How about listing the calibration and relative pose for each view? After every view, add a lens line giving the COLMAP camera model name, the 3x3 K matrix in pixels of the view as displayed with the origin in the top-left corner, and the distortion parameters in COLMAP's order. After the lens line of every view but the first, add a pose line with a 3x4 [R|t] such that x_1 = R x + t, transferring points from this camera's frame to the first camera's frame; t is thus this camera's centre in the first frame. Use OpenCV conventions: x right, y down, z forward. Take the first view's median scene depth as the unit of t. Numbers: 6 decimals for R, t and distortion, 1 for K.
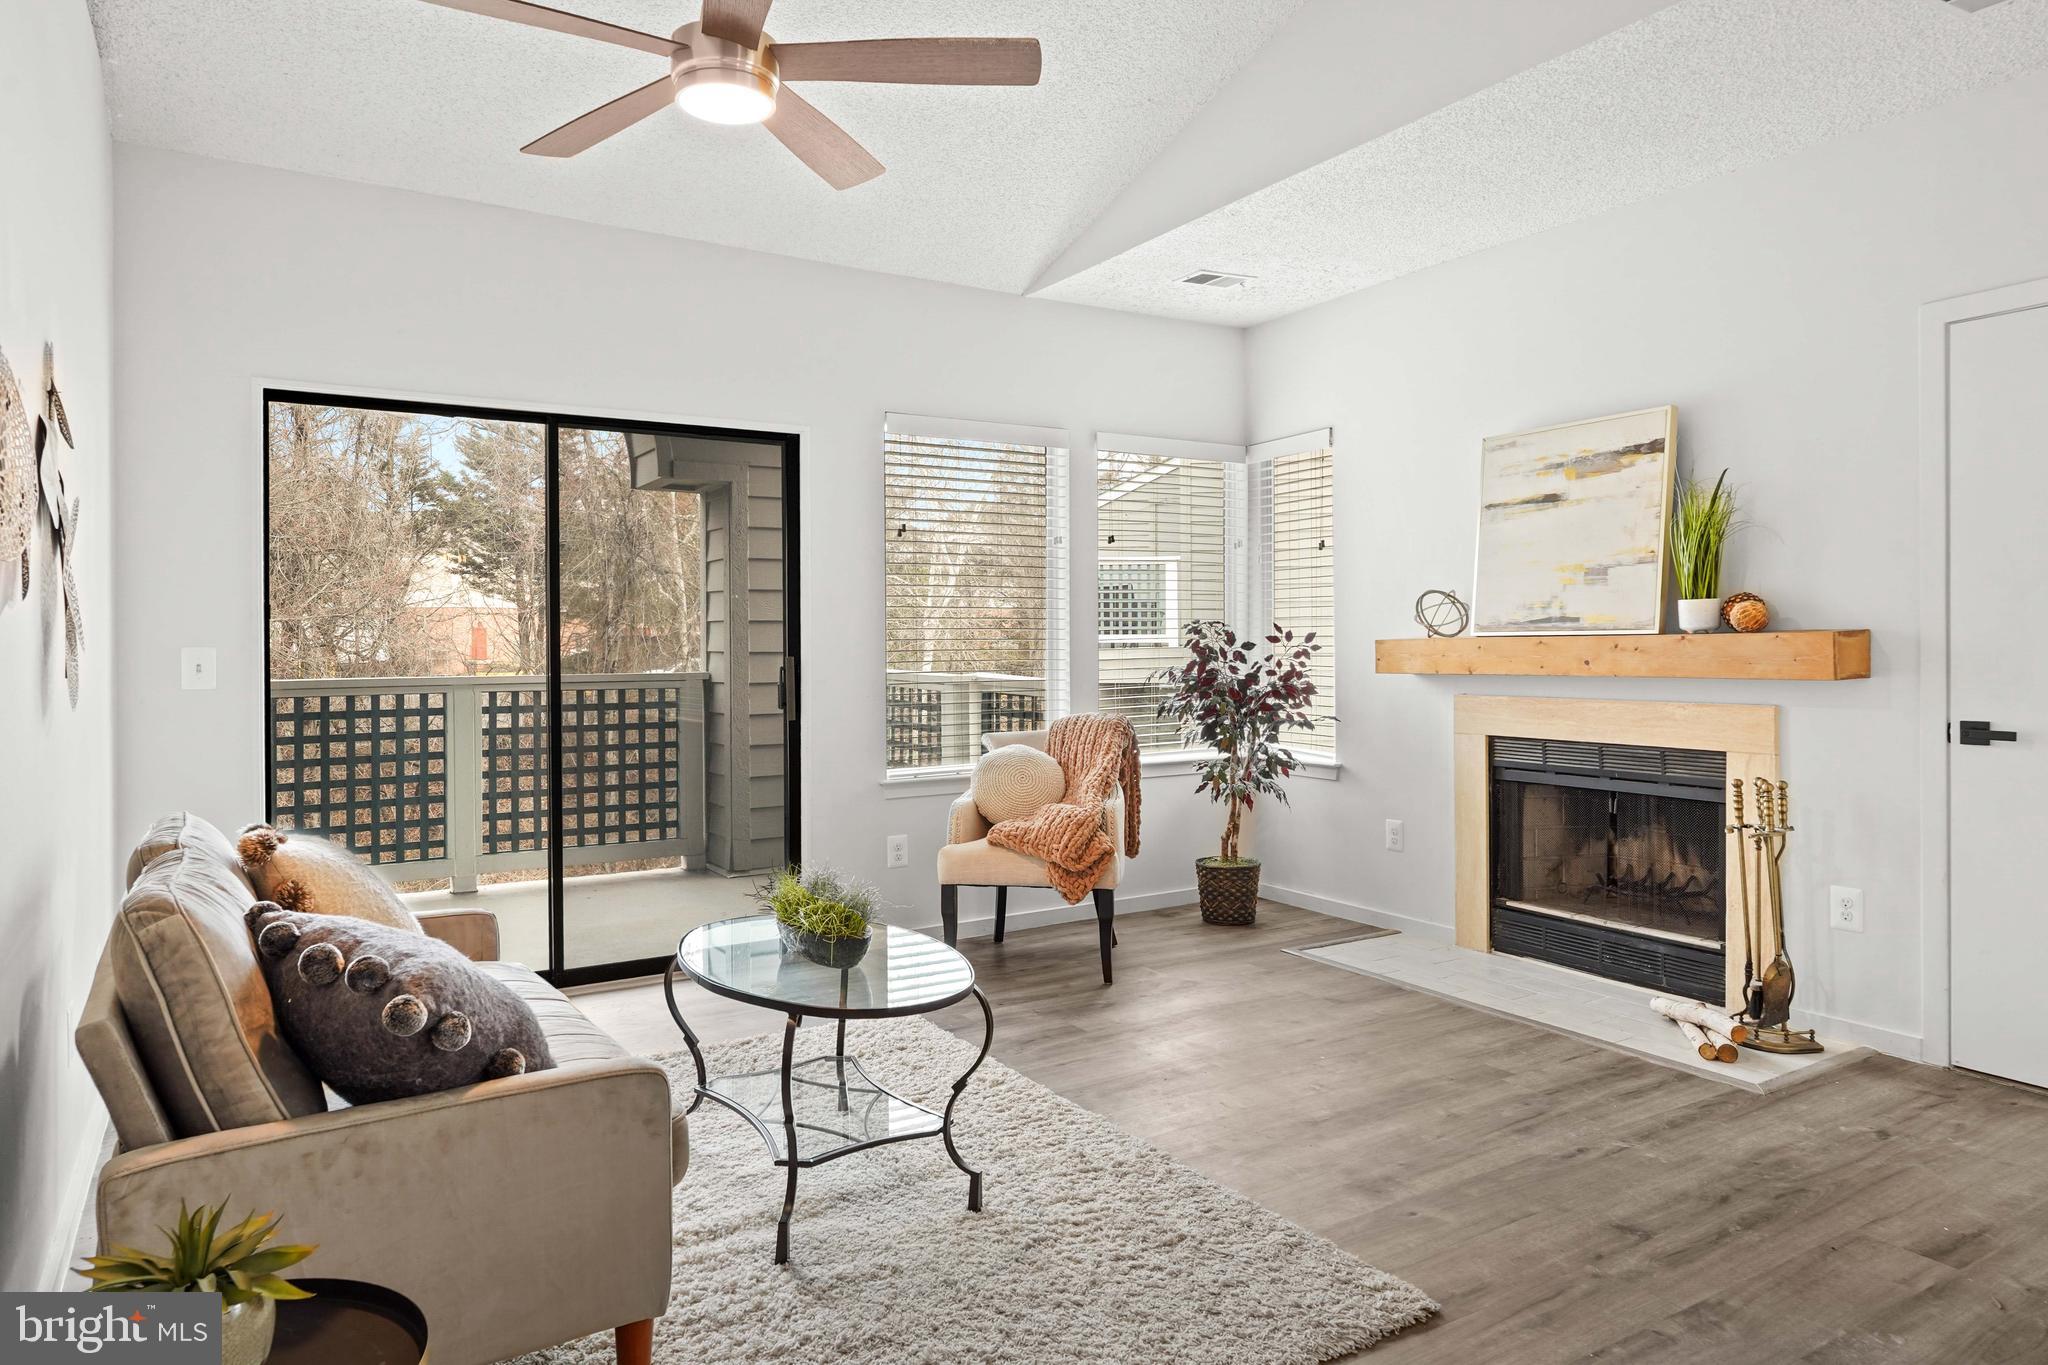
lens RADIAL K [[1269.8, 0, 1017.5], [0, 1269.8, 649.1], [0, 0, 1]] dist [-0.002004, -0.001847]
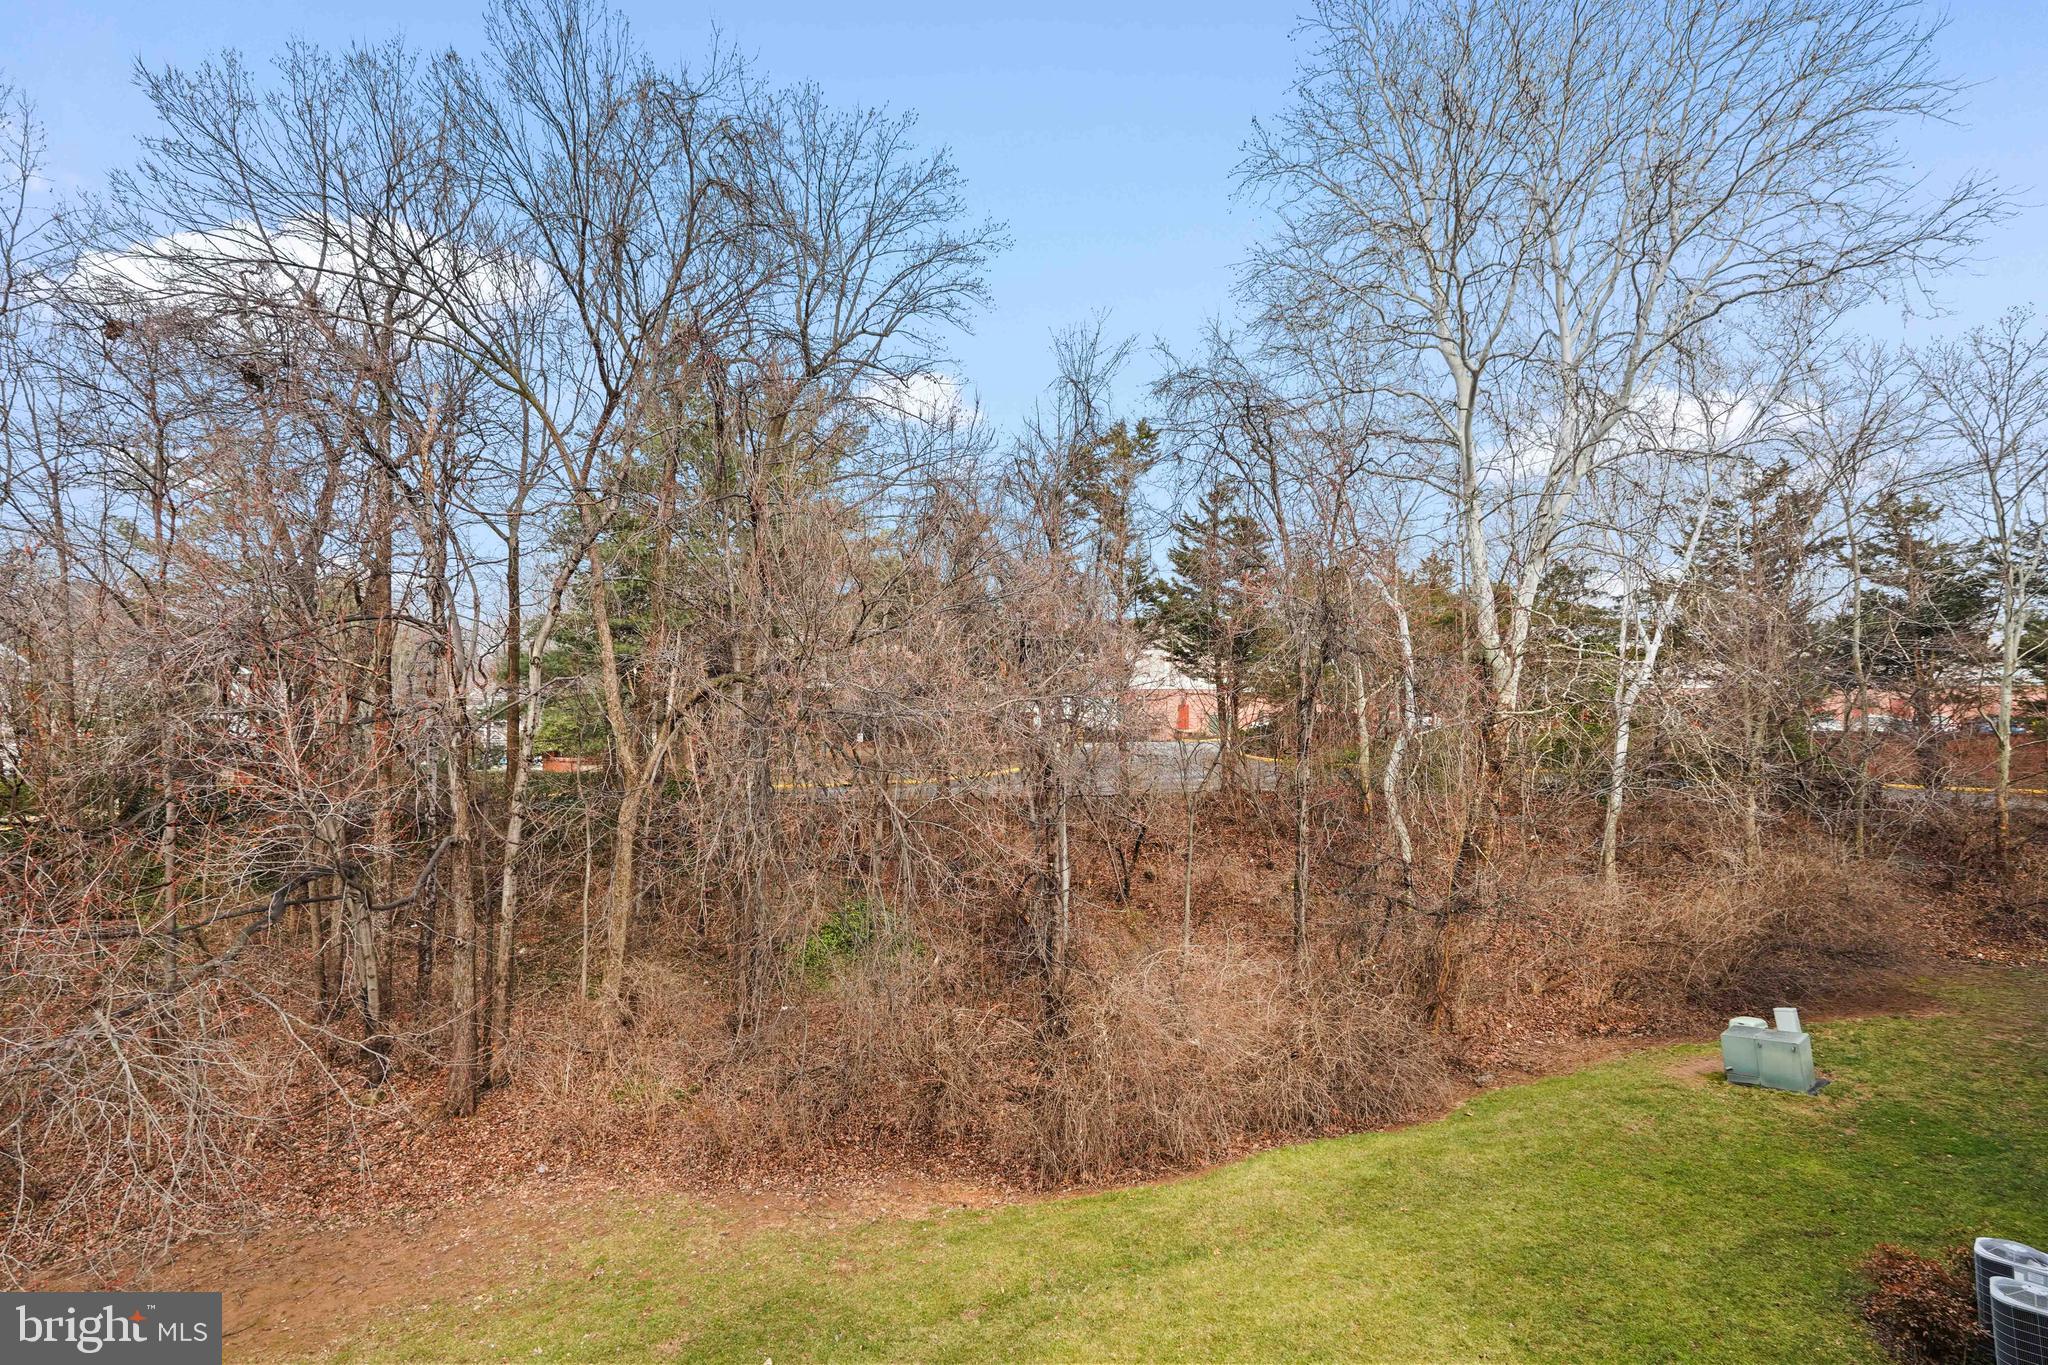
lens RADIAL K [[991.1, 0, 993.0], [0, 991.1, 666.2], [0, 0, 1]] dist [-0.011000, 0.005424]
pose [[0.832708, -0.018385, -0.553408, -0.056442], [-0.012043, 0.998611, -0.051296, -0.003506], [0.553582, 0.049379, 0.831329, 0.116701]]
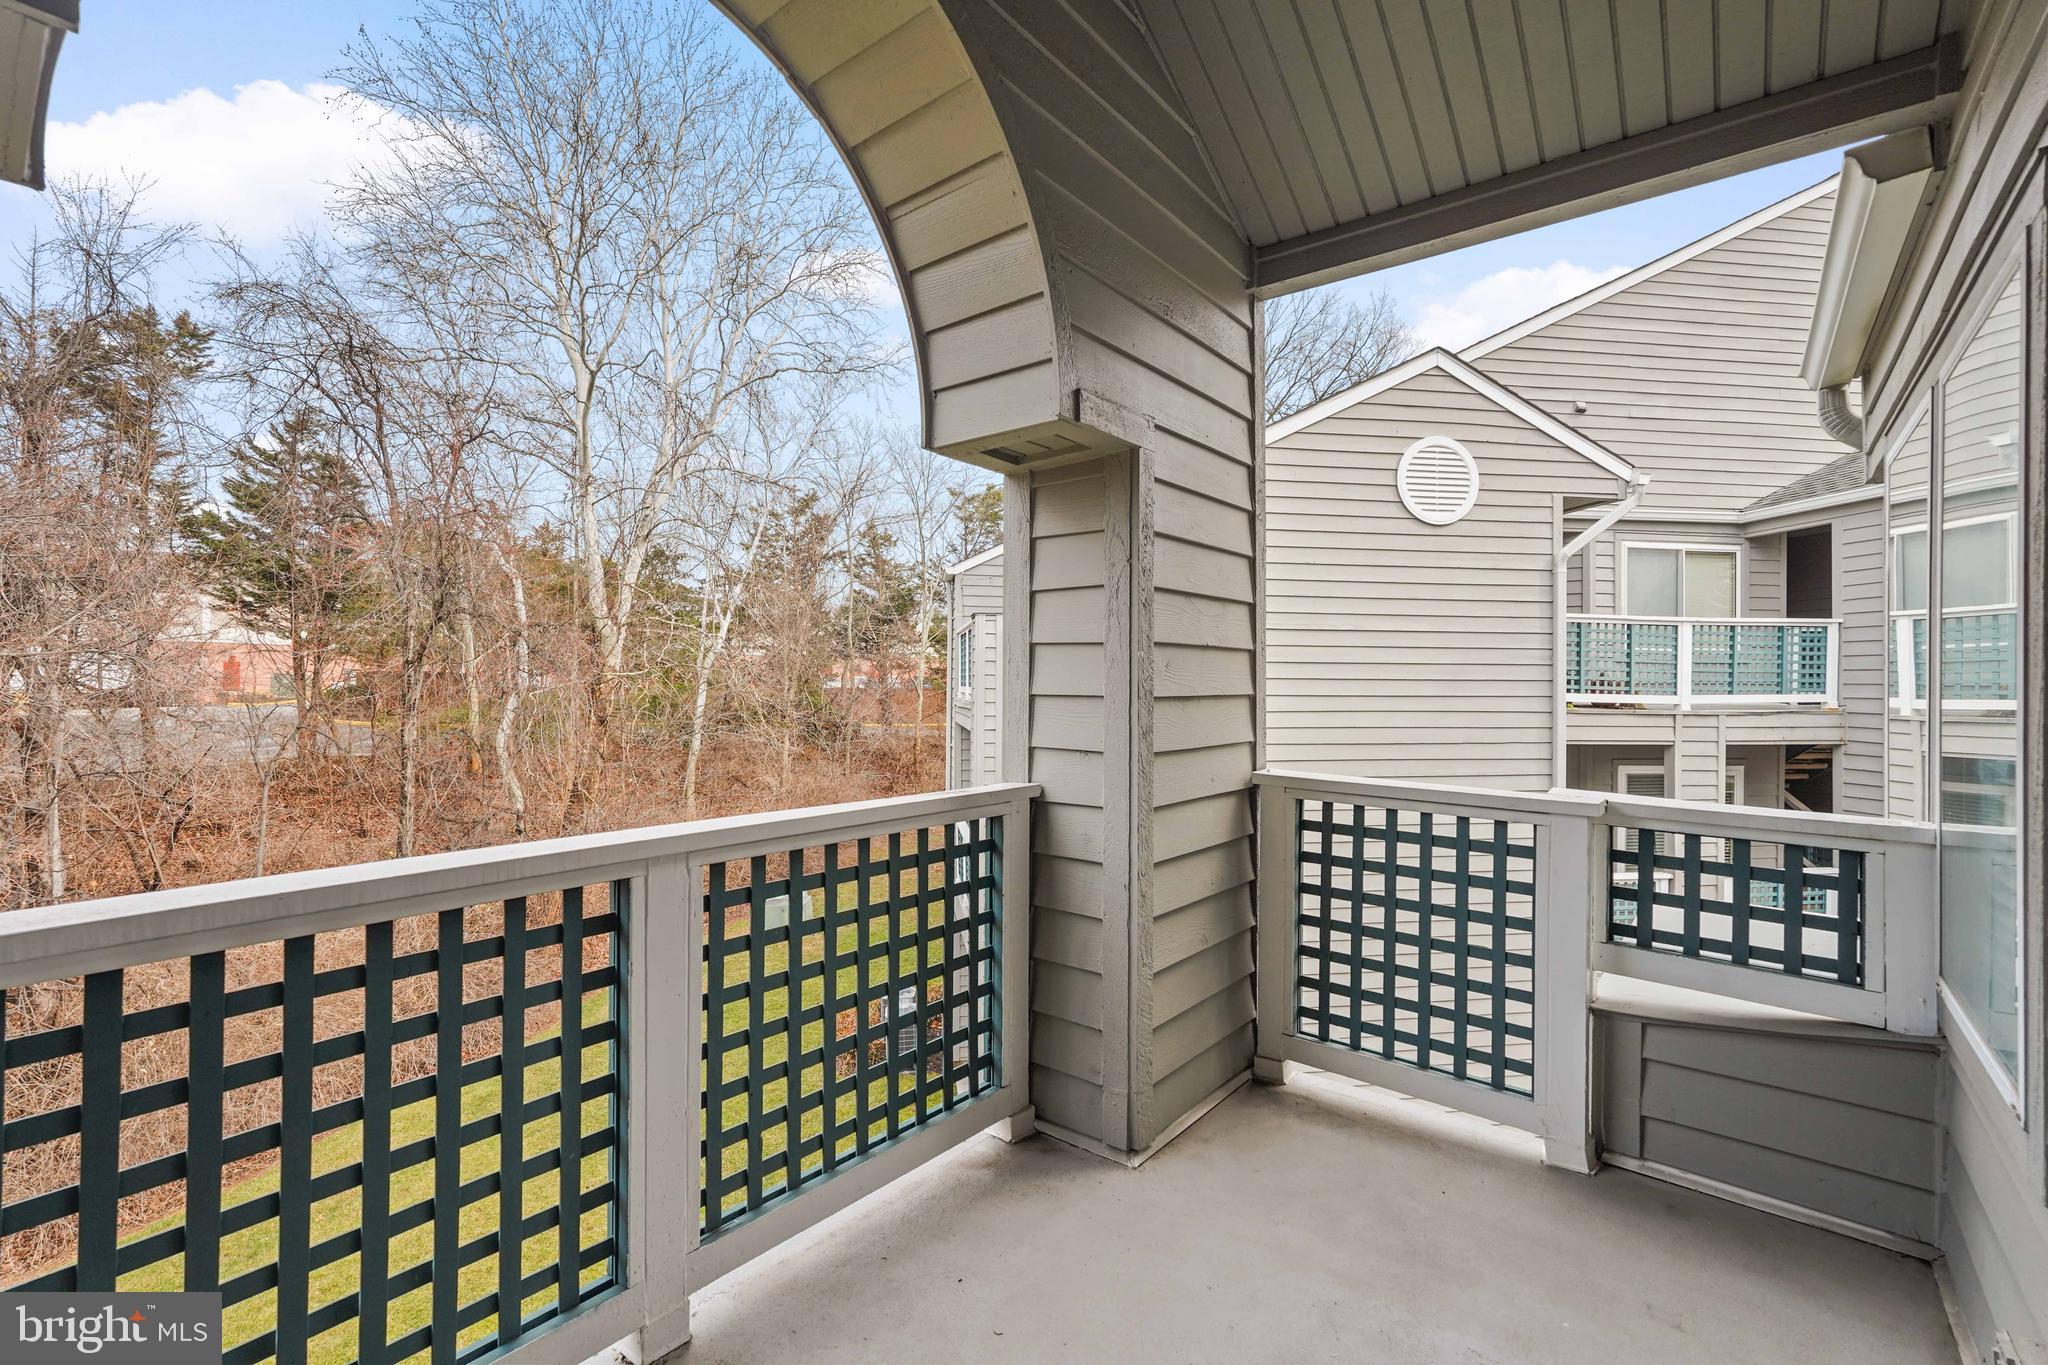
lens RADIAL K [[914.6, 0, 1027.2], [0, 914.6, 683.5], [0, 0, 1]] dist [-0.003160, 0.002744]
pose [[0.948786, 0.009859, 0.315766, -0.055432], [-0.009338, 0.999951, -0.003162, -0.003792], [-0.315781, 0.000052, 0.948832, 0.089393]]
